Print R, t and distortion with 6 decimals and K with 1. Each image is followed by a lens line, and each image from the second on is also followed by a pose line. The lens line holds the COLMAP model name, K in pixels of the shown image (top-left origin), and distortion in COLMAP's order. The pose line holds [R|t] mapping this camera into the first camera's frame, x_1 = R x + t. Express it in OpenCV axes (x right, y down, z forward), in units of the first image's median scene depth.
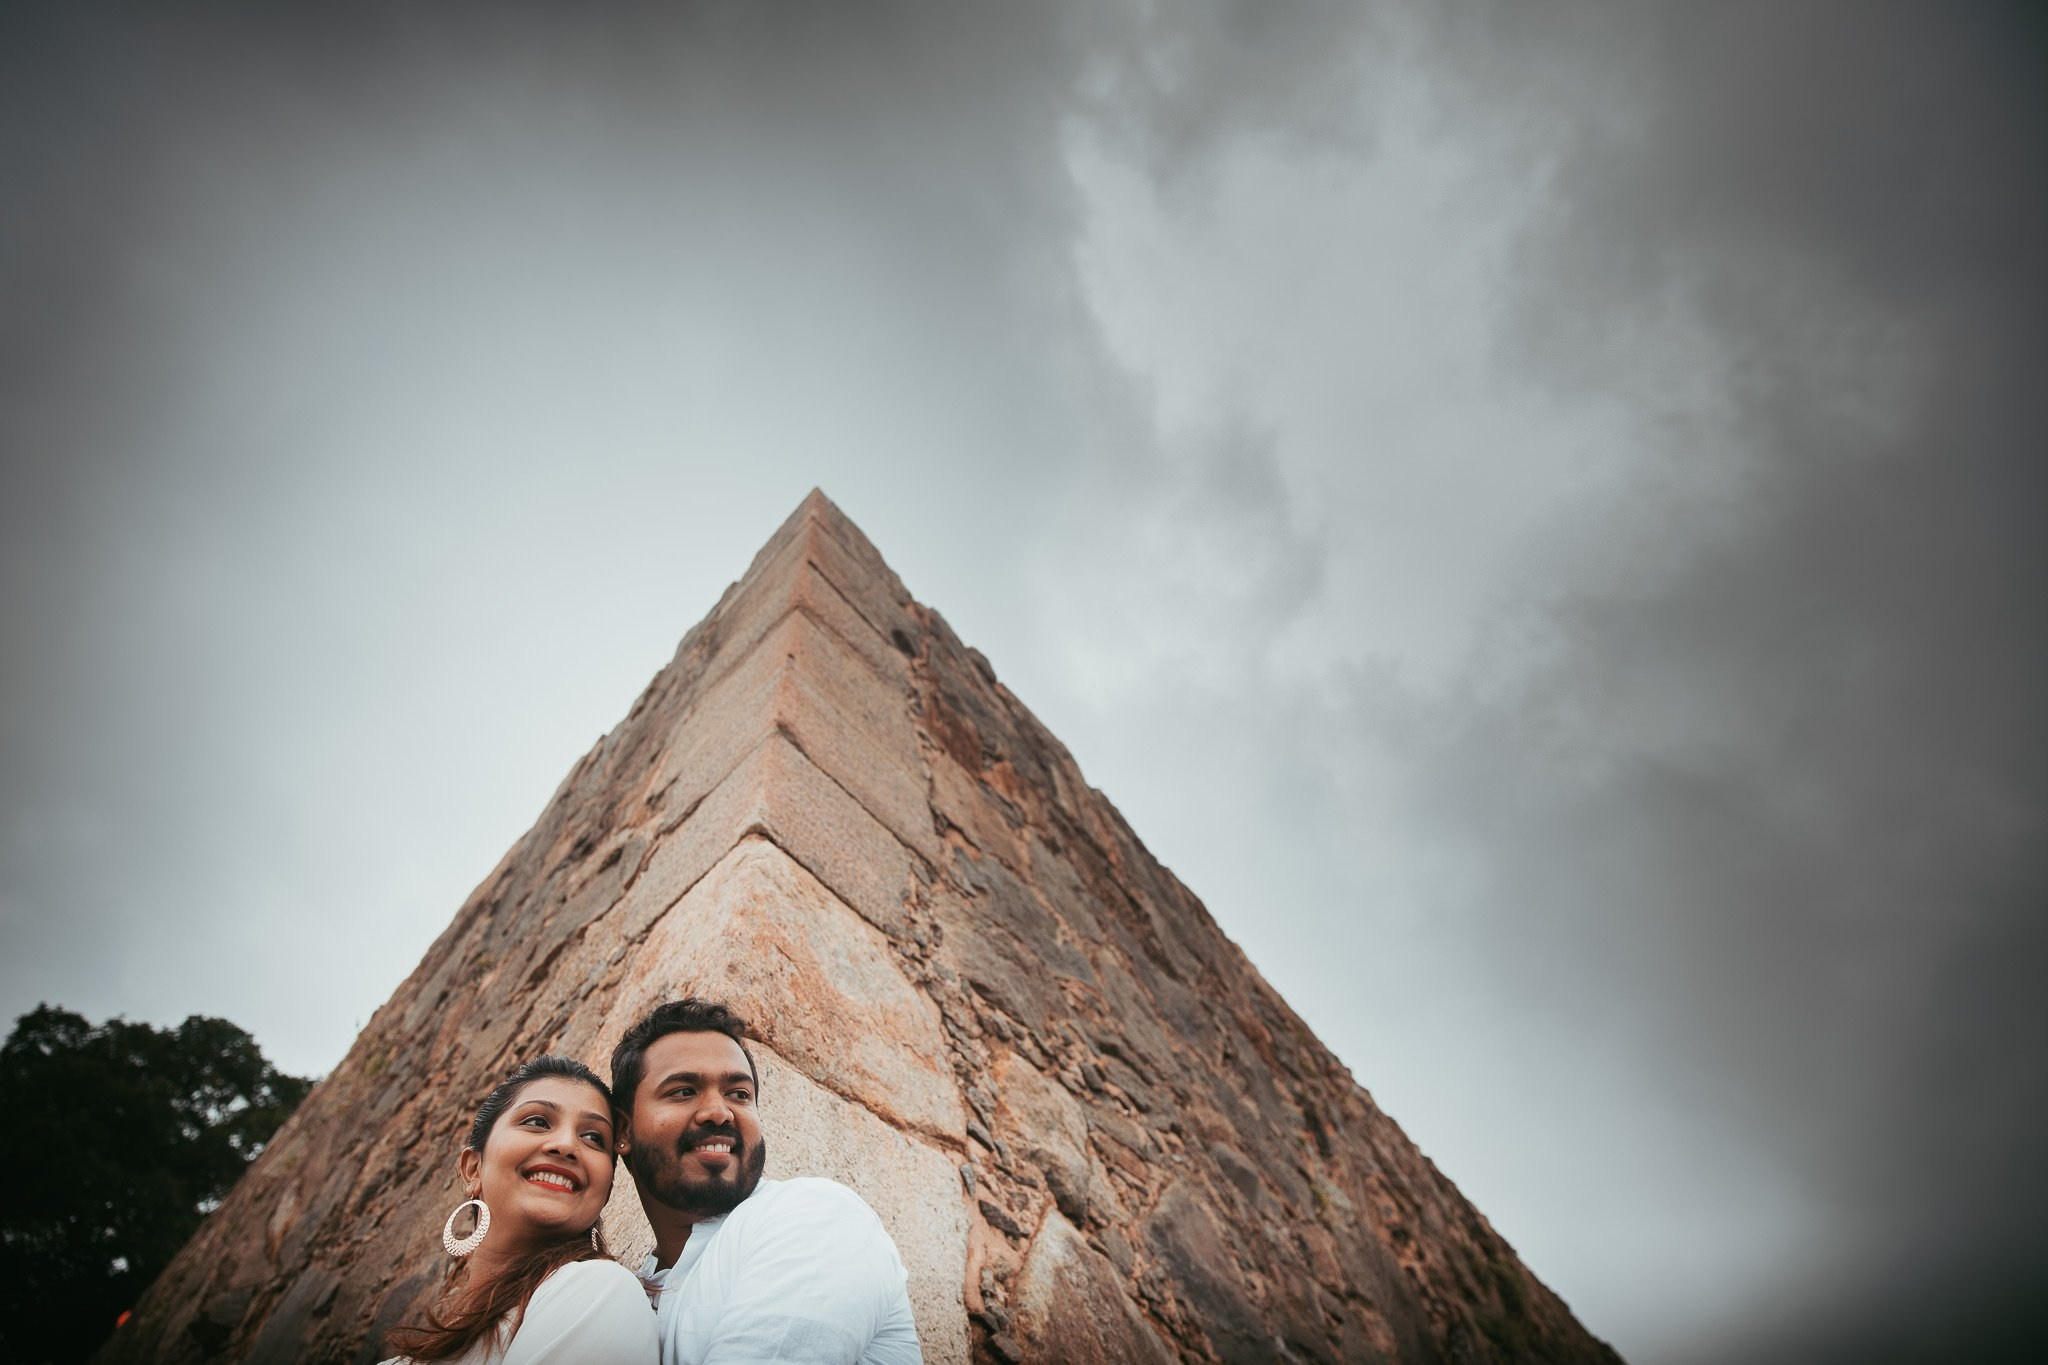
lens RADIAL K [[1536.7, 0, 1005.4], [0, 1536.7, 681.3], [0, 0, 1]] dist [-0.099779, 0.084896]
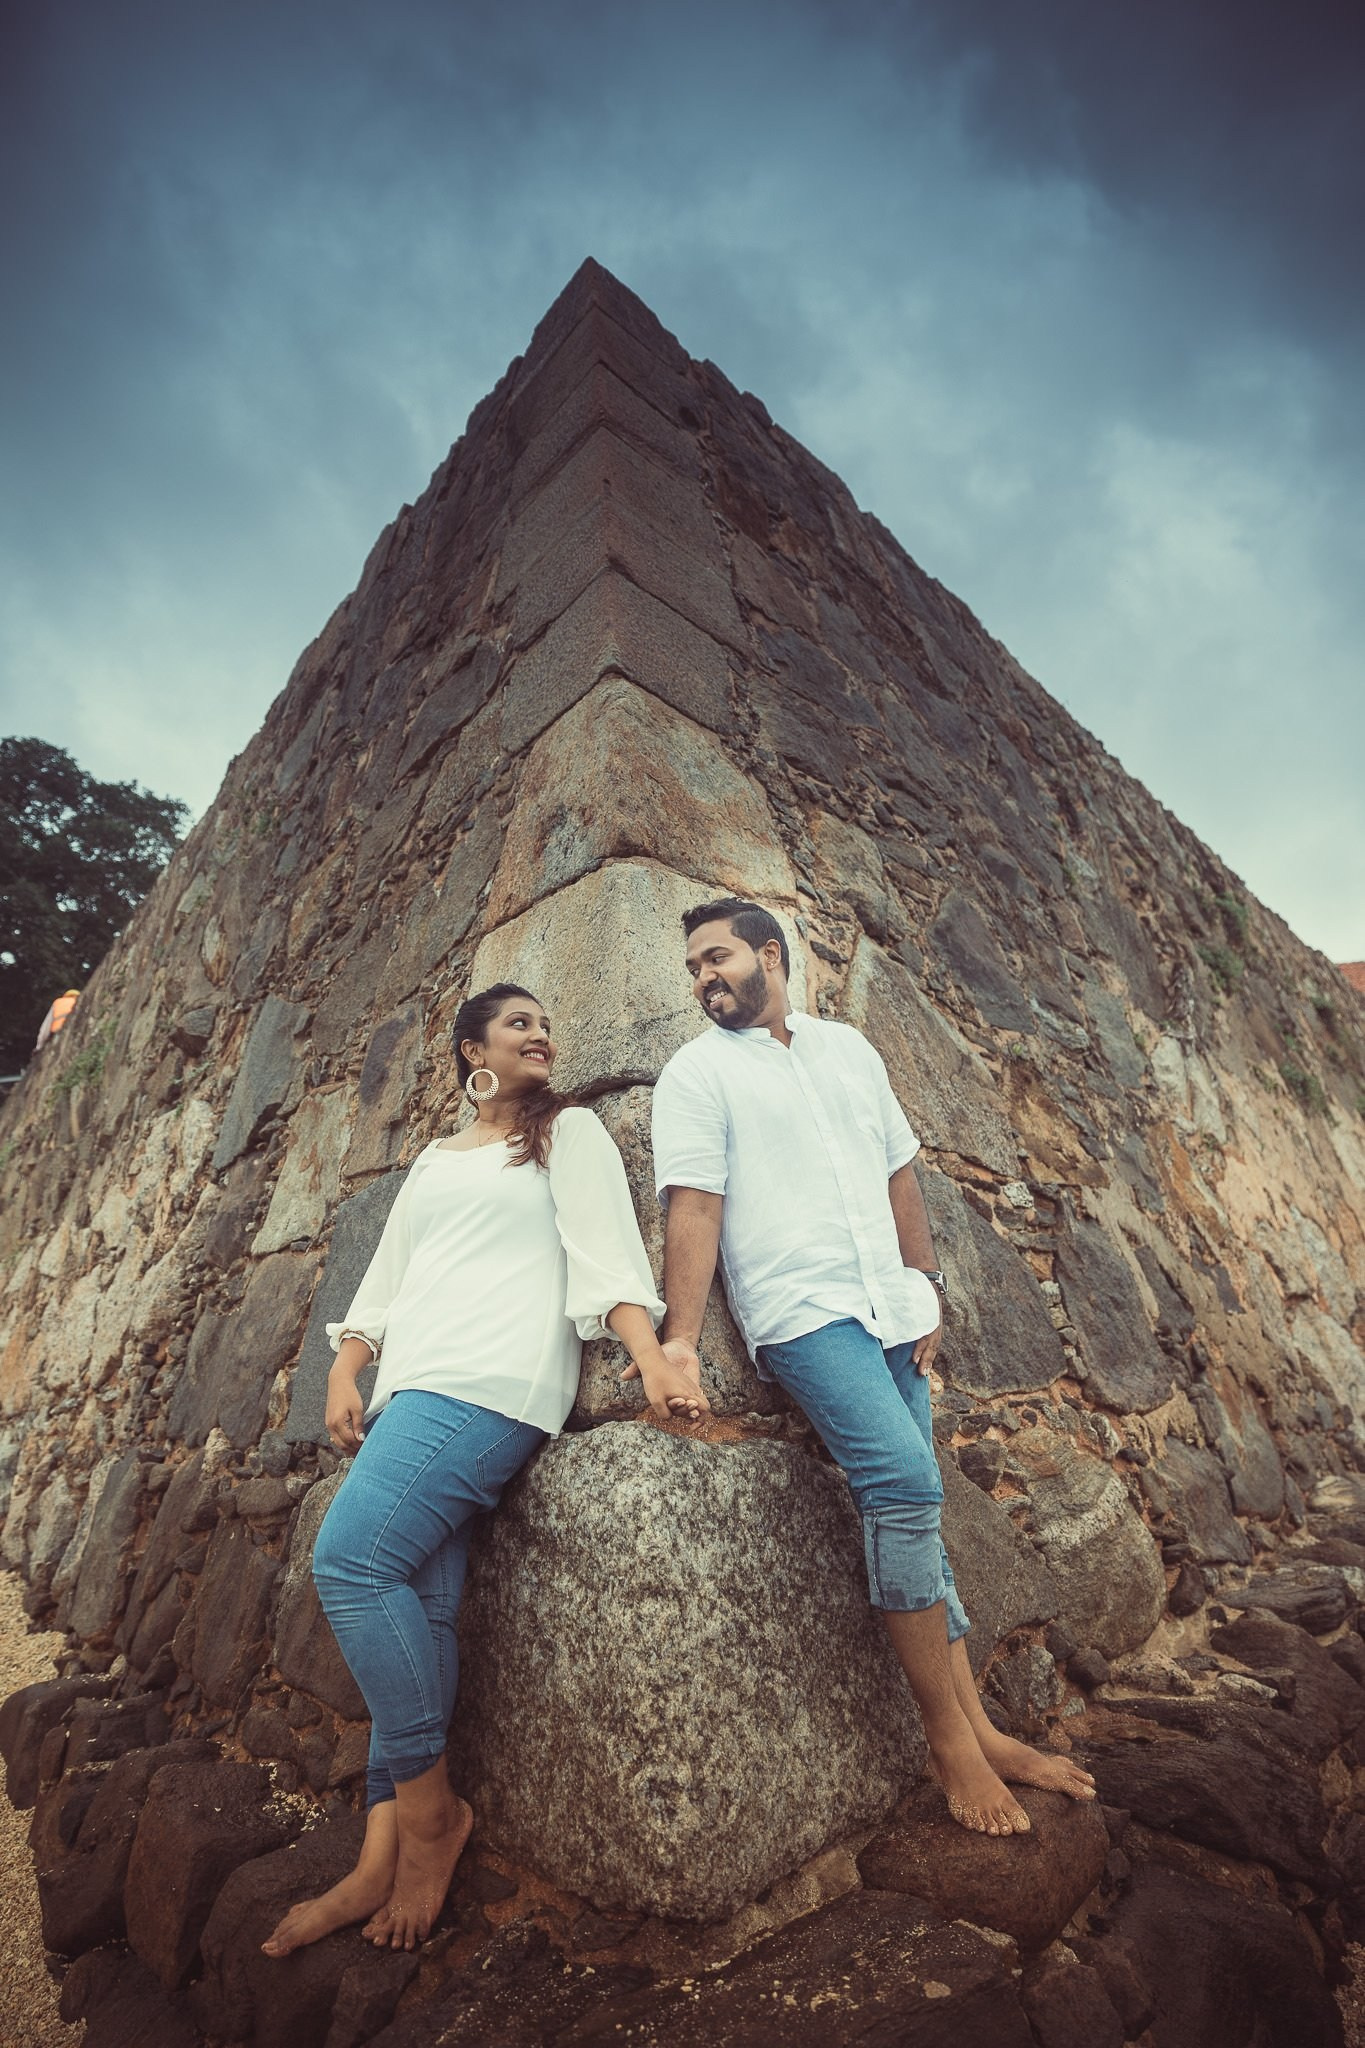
lens RADIAL K [[1492.1, 0, 678.9], [0, 1492.1, 1117.6], [0, 0, 1]] dist [-0.106597, 0.106957]
pose [[0.995513, -0.058539, -0.074341, -0.028477], [0.087738, 0.865268, 0.493572, -0.116575], [0.035432, -0.497880, 0.866522, -0.139475]]
